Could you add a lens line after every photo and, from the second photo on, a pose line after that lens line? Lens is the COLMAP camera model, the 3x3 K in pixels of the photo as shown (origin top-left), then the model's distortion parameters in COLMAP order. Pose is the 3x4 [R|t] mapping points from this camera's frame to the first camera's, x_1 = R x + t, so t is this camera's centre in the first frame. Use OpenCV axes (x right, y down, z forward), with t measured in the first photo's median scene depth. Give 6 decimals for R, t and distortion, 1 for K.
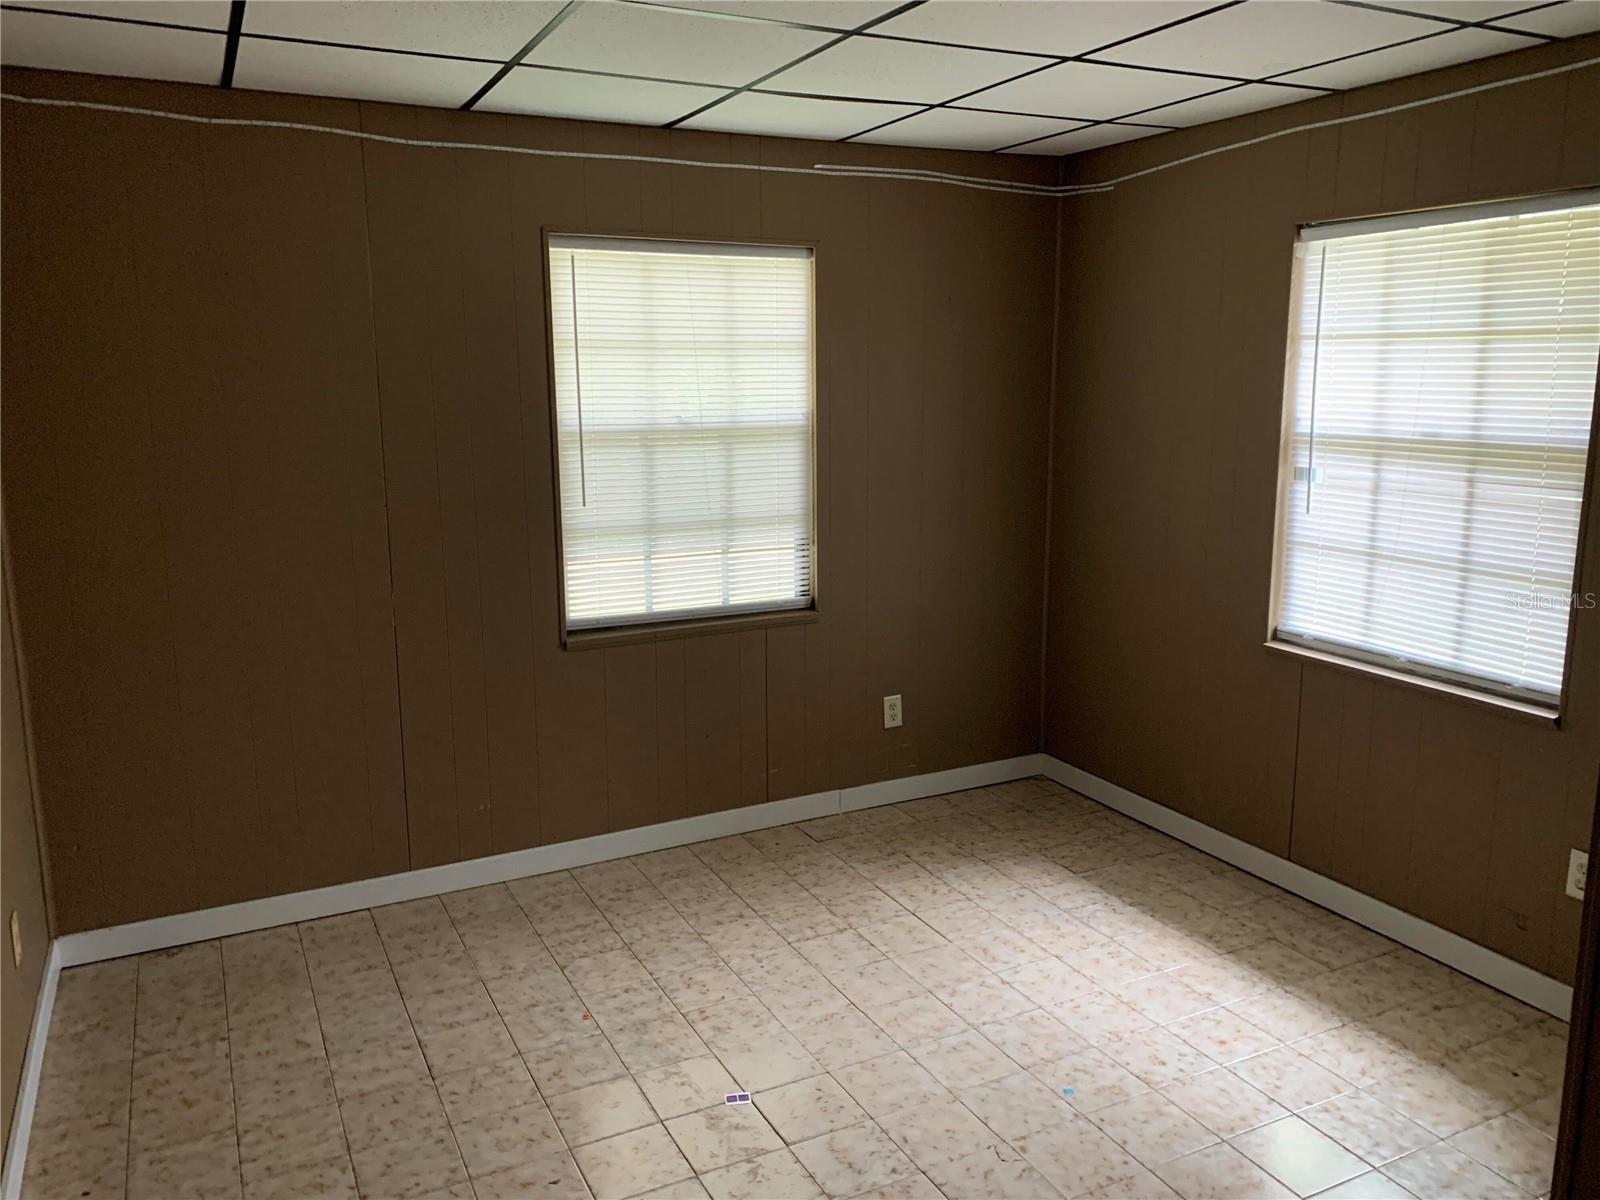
lens RADIAL K [[1239.0, 0, 807.4], [0, 1239.0, 595.3], [0, 0, 1]] dist [0.077035, -0.102067]
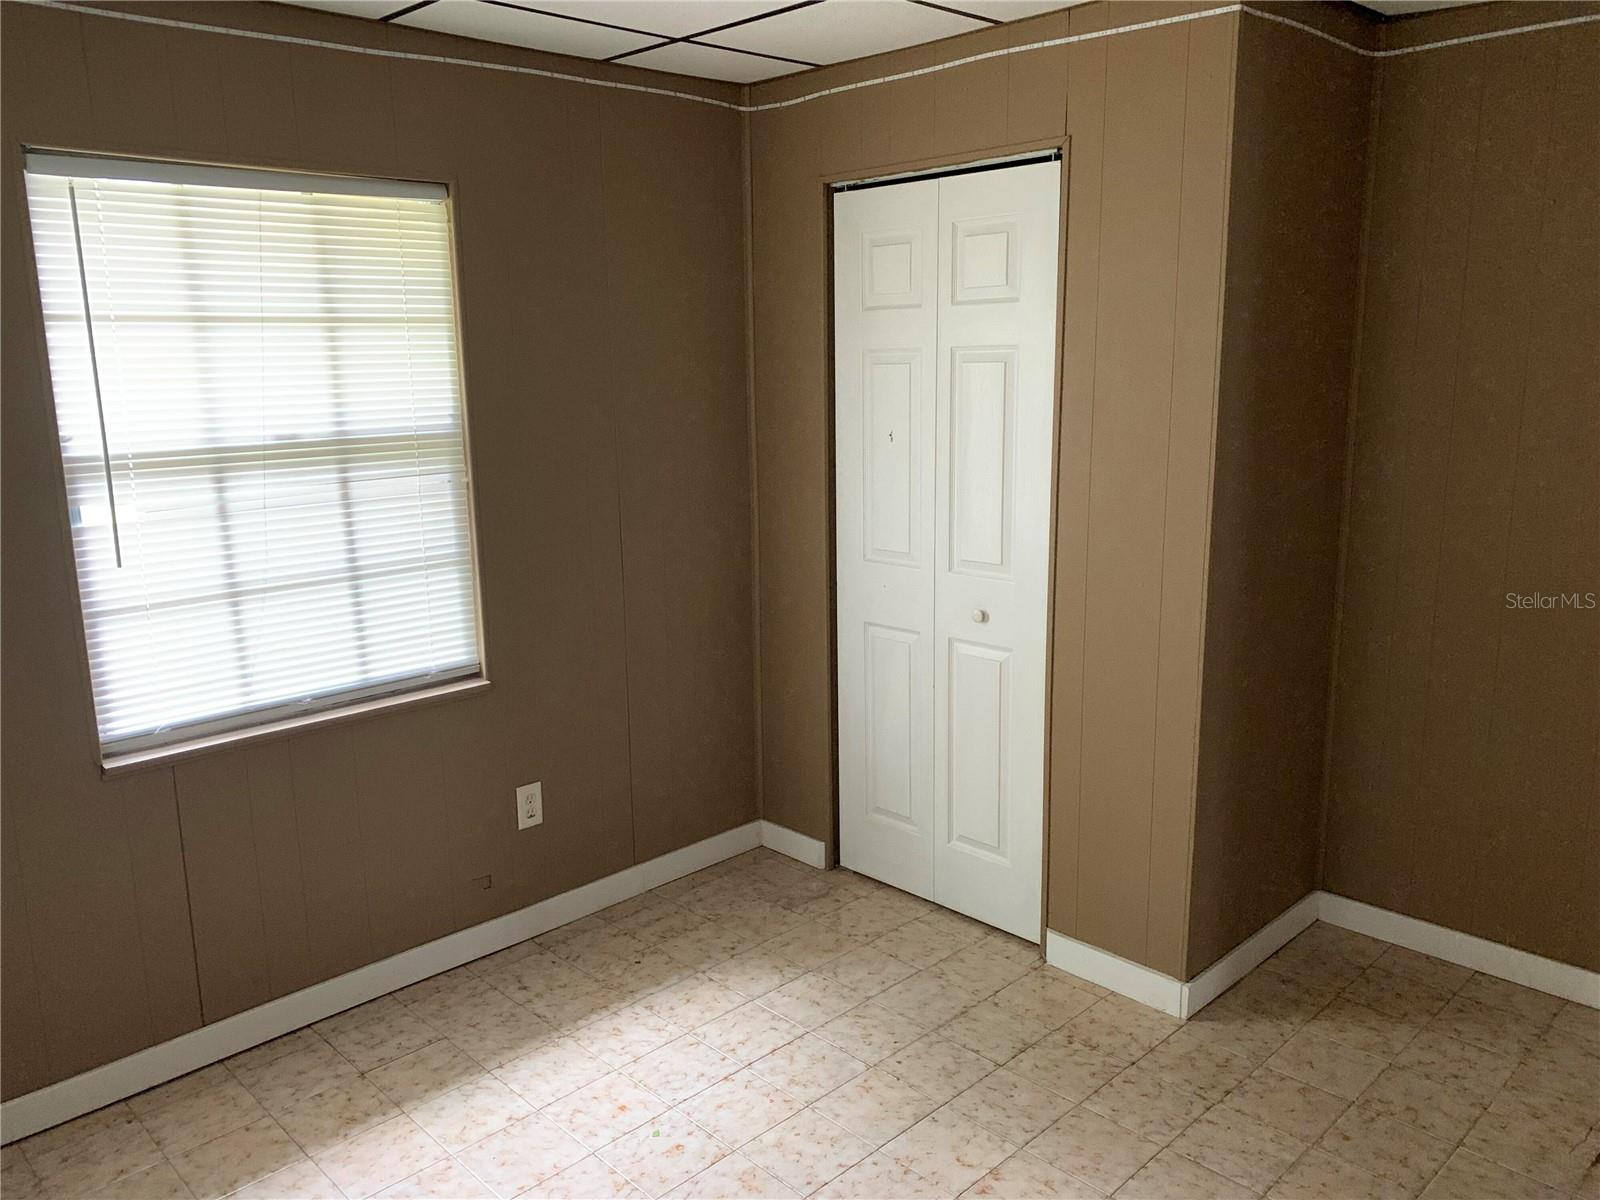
lens RADIAL K [[1239.0, 0, 807.4], [0, 1239.0, 595.3], [0, 0, 1]] dist [0.077035, -0.102067]
pose [[-0.300354, -0.178264, 0.937022, -0.436064], [0.195451, 0.950032, 0.243389, -0.165221], [-0.933588, 0.256245, -0.250504, 0.916482]]
